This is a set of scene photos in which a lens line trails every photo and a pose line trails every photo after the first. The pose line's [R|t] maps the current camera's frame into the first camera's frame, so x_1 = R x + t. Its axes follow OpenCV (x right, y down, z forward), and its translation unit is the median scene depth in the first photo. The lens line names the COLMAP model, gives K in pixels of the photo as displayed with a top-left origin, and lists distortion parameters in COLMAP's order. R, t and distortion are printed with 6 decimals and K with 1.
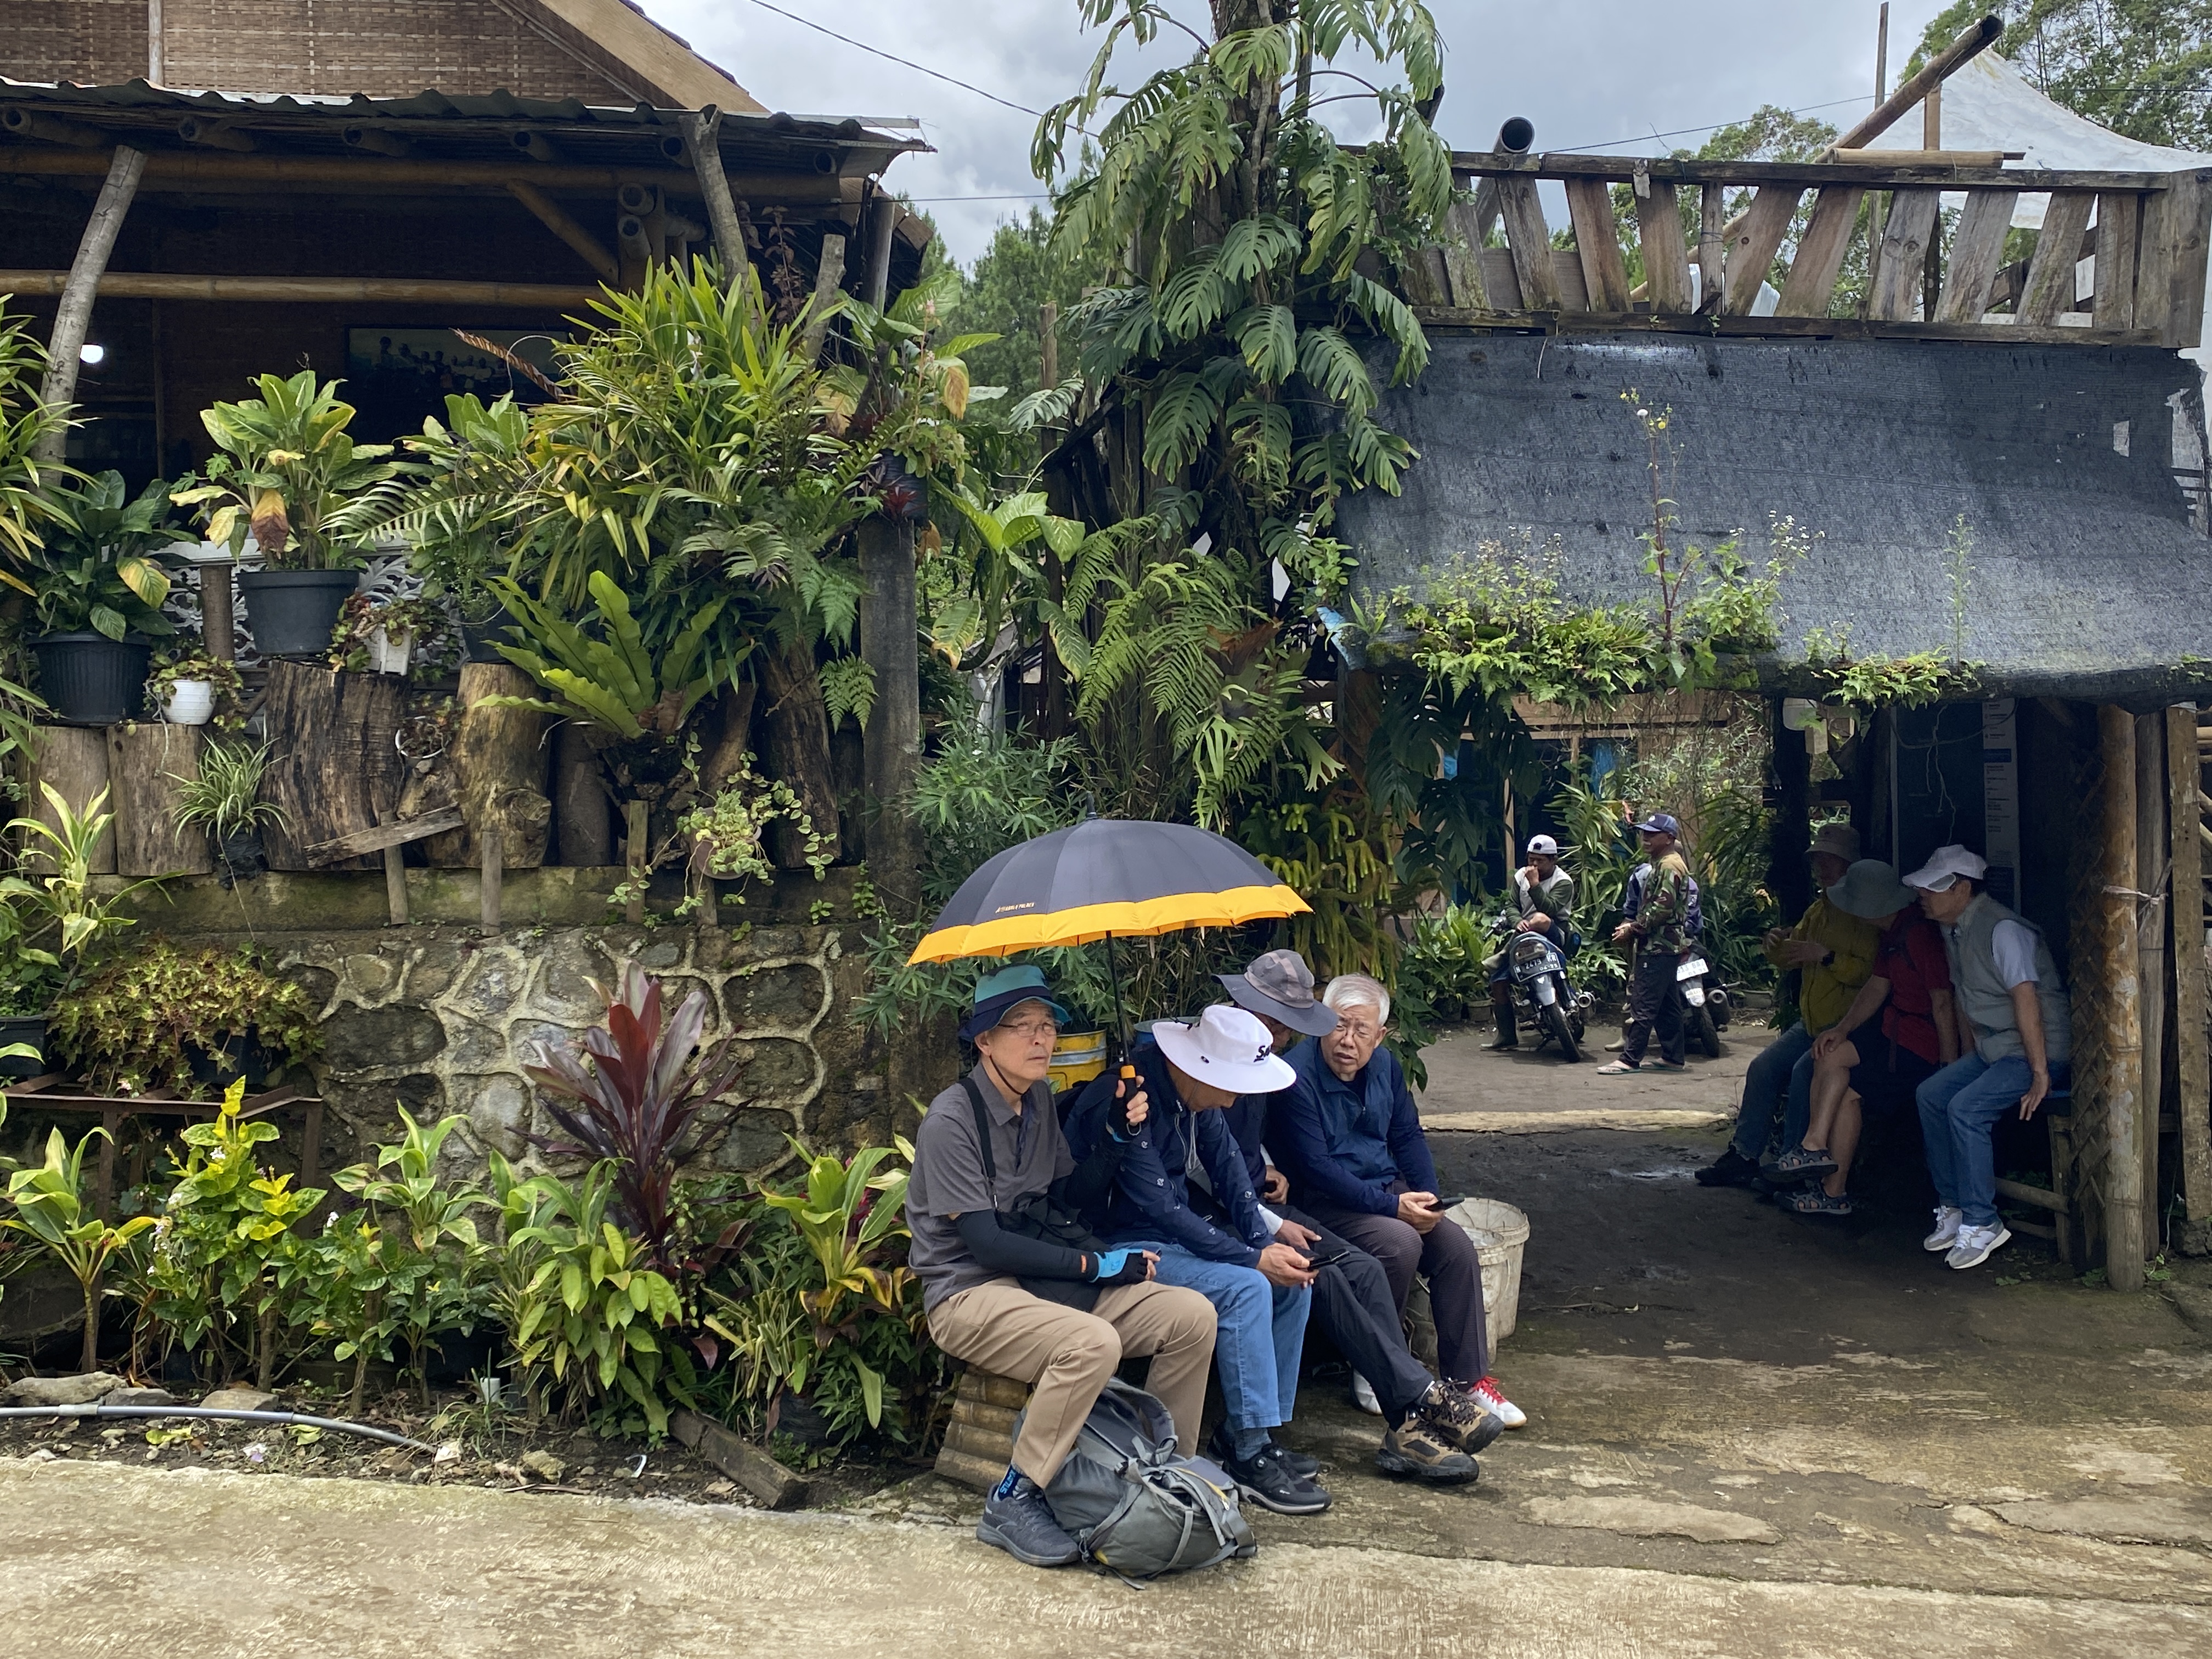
lens RADIAL K [[2164.6, 0, 1103.5], [0, 2164.6, 828.8], [0, 0, 1]] dist [0.000029, 0.000000]
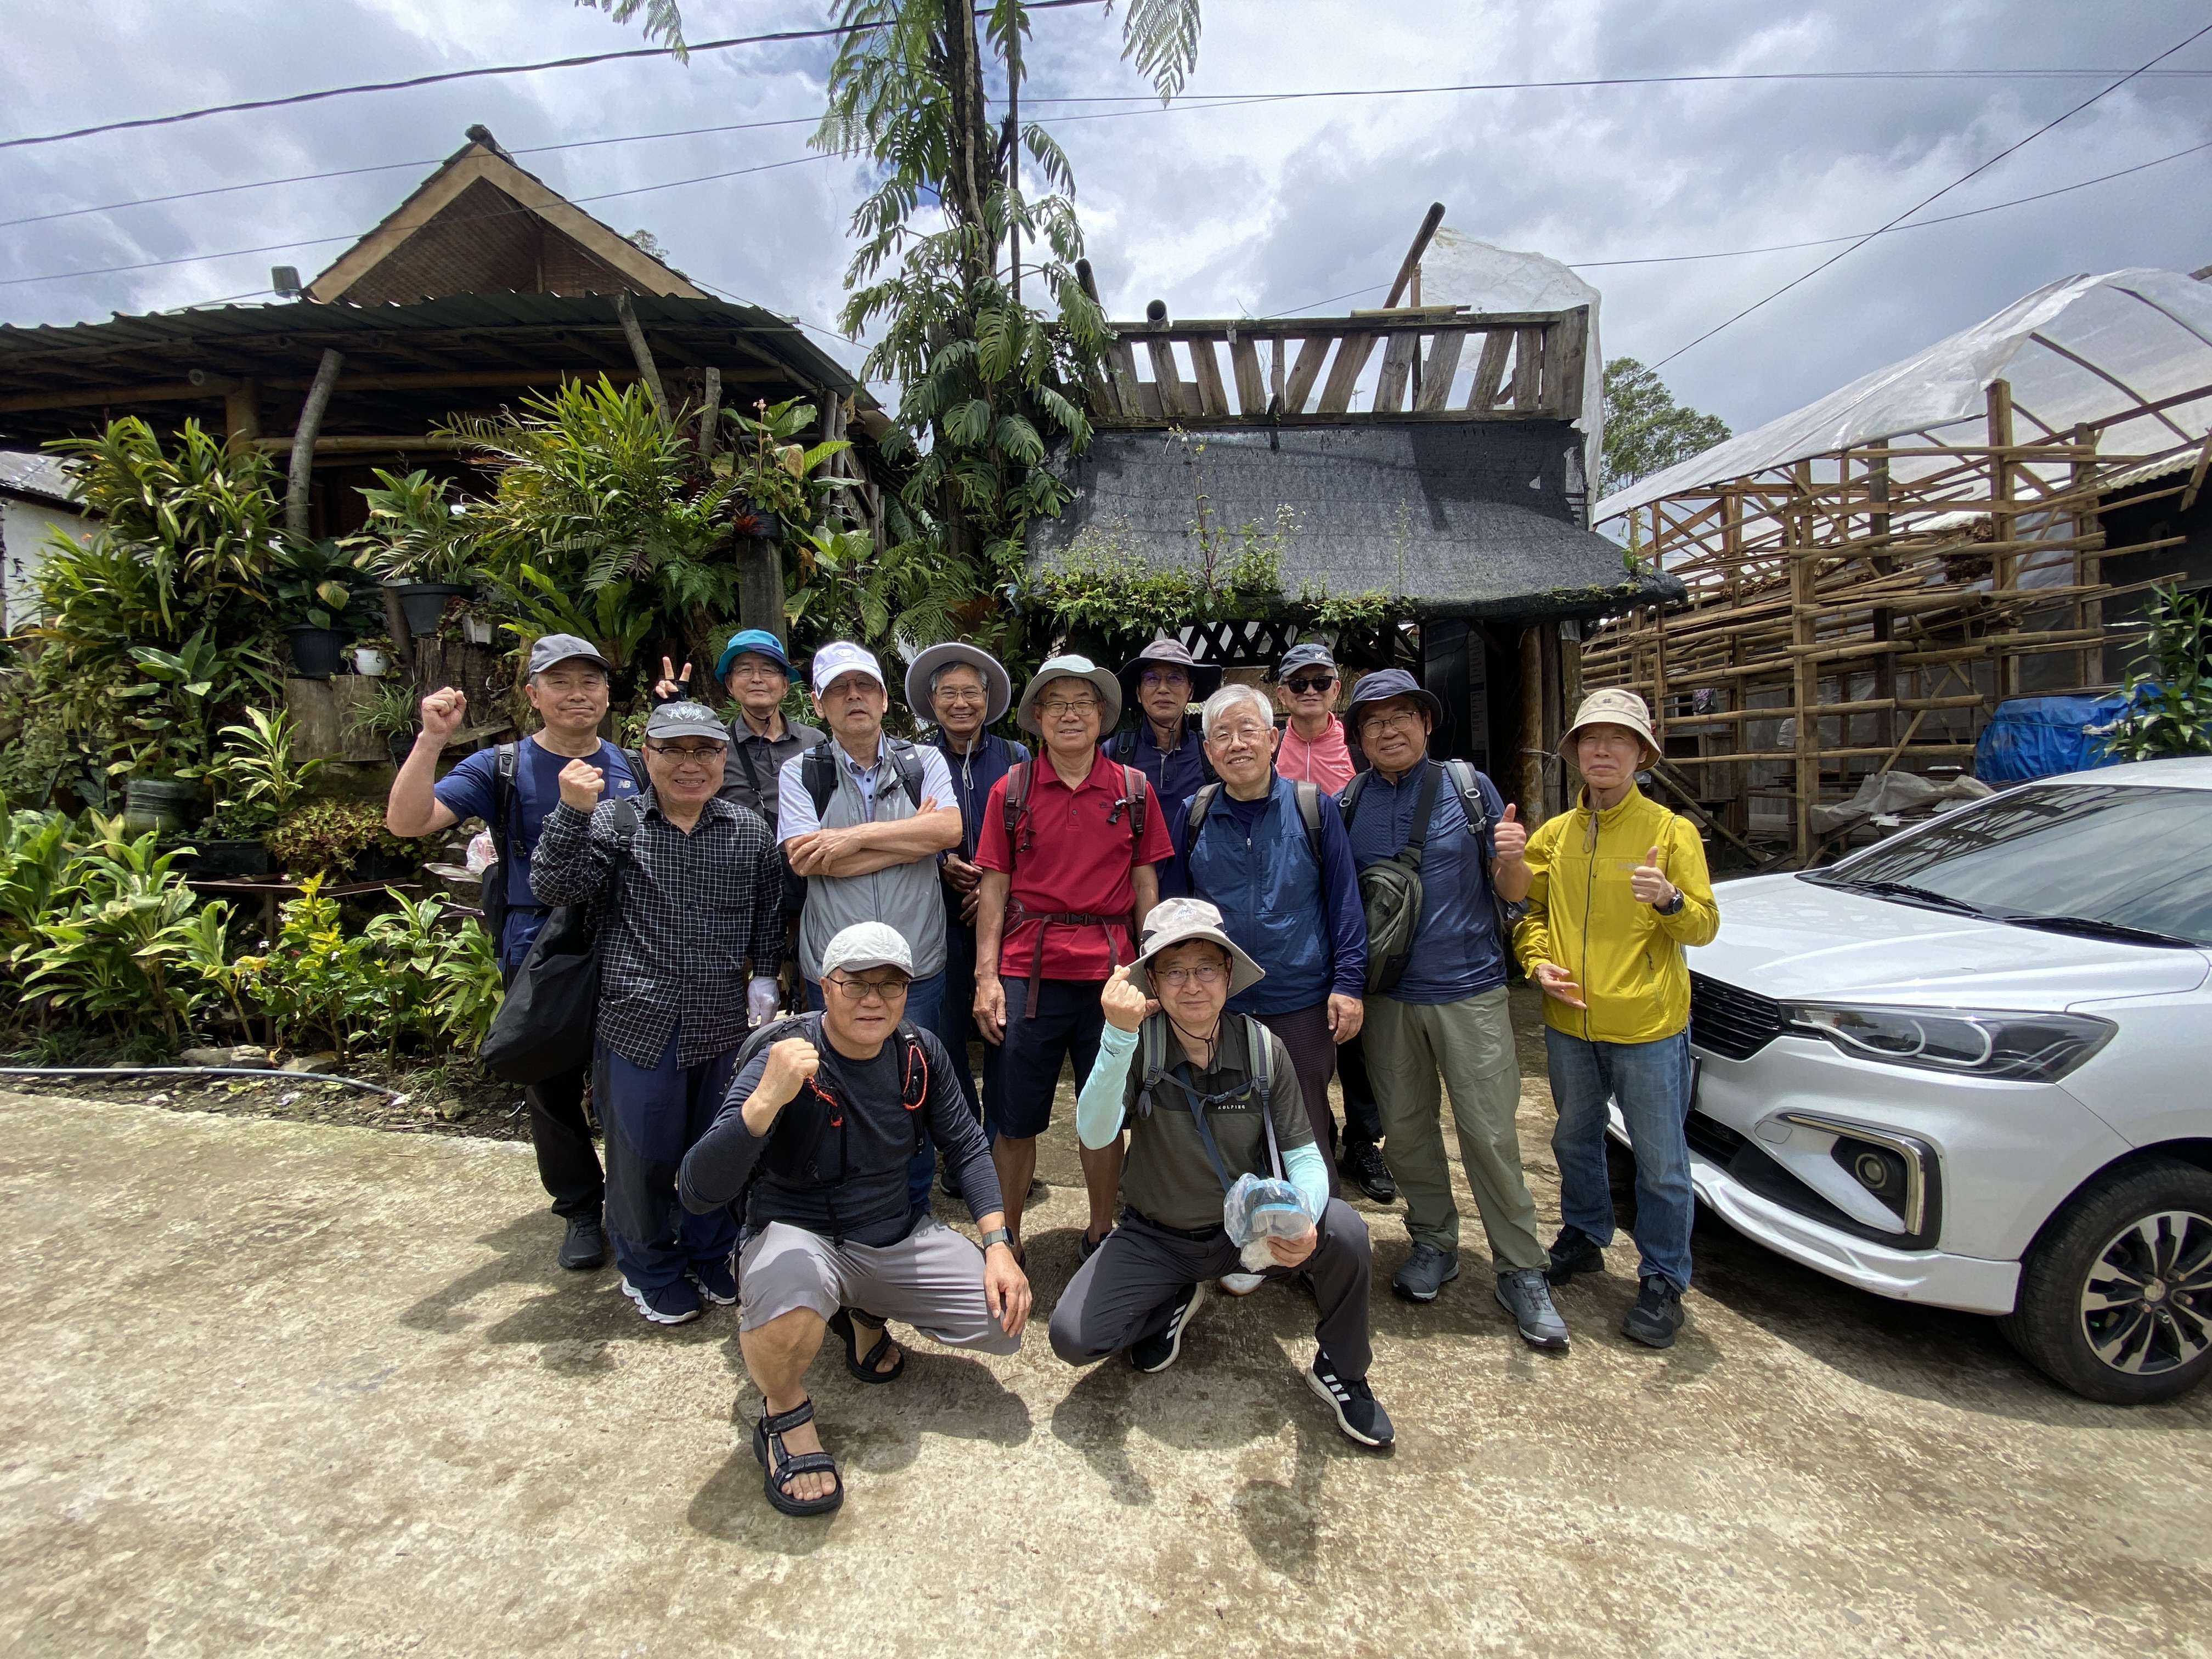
lens RADIAL K [[895.9, 0, 1116.3], [0, 895.9, 818.5], [0, 0, 1]] dist [-0.001800, -0.001519]
pose [[0.995695, -0.019317, -0.090651, 0.245493], [0.022721, 0.999069, 0.036678, 0.055253], [0.089858, -0.038580, 0.995207, 0.327598]]
